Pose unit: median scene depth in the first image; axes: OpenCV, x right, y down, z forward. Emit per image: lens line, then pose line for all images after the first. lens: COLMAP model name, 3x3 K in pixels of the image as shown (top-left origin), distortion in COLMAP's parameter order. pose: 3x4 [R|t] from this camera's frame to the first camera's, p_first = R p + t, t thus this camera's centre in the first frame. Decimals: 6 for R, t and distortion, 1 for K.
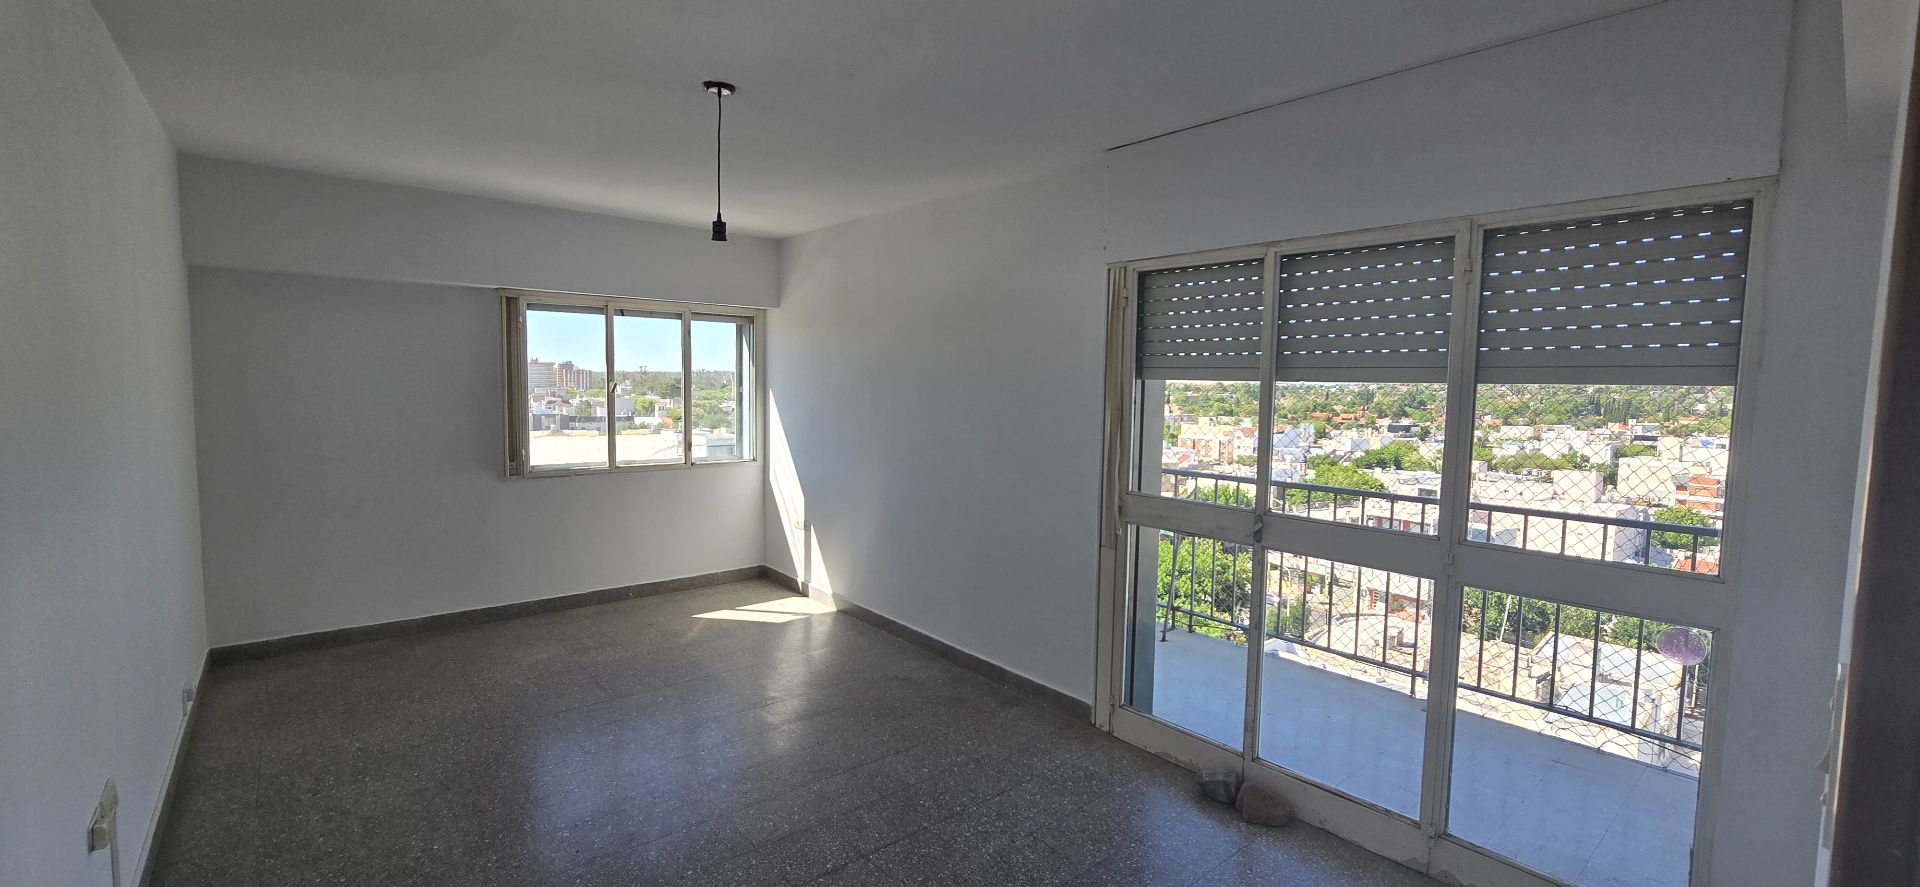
lens RADIAL K [[770.5, 0, 960.0], [0, 770.5, 443.5], [0, 0, 1]] dist [0.000545, 0.000020]
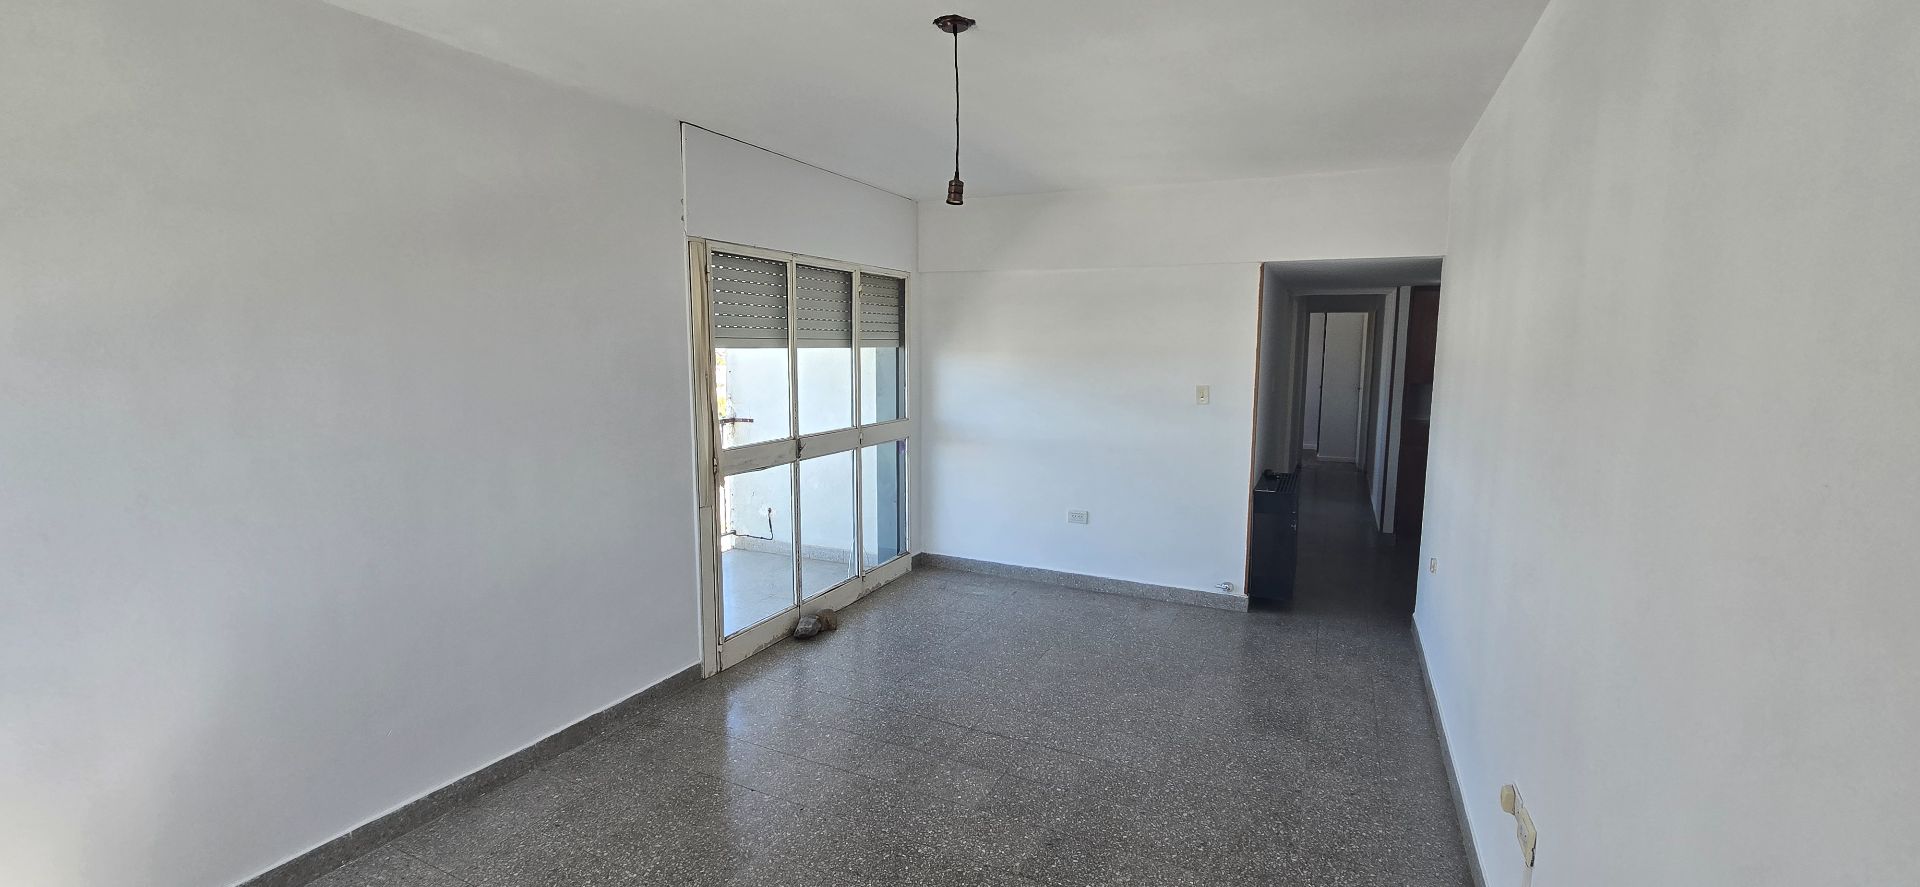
lens RADIAL K [[770.5, 0, 960.0], [0, 770.5, 443.5], [0, 0, 1]] dist [0.000545, 0.000020]
pose [[-0.398371, -0.133559, 0.907448, -0.973361], [0.060155, 0.983407, 0.171147, -0.120952], [-0.915249, 0.122768, -0.383727, 1.157905]]
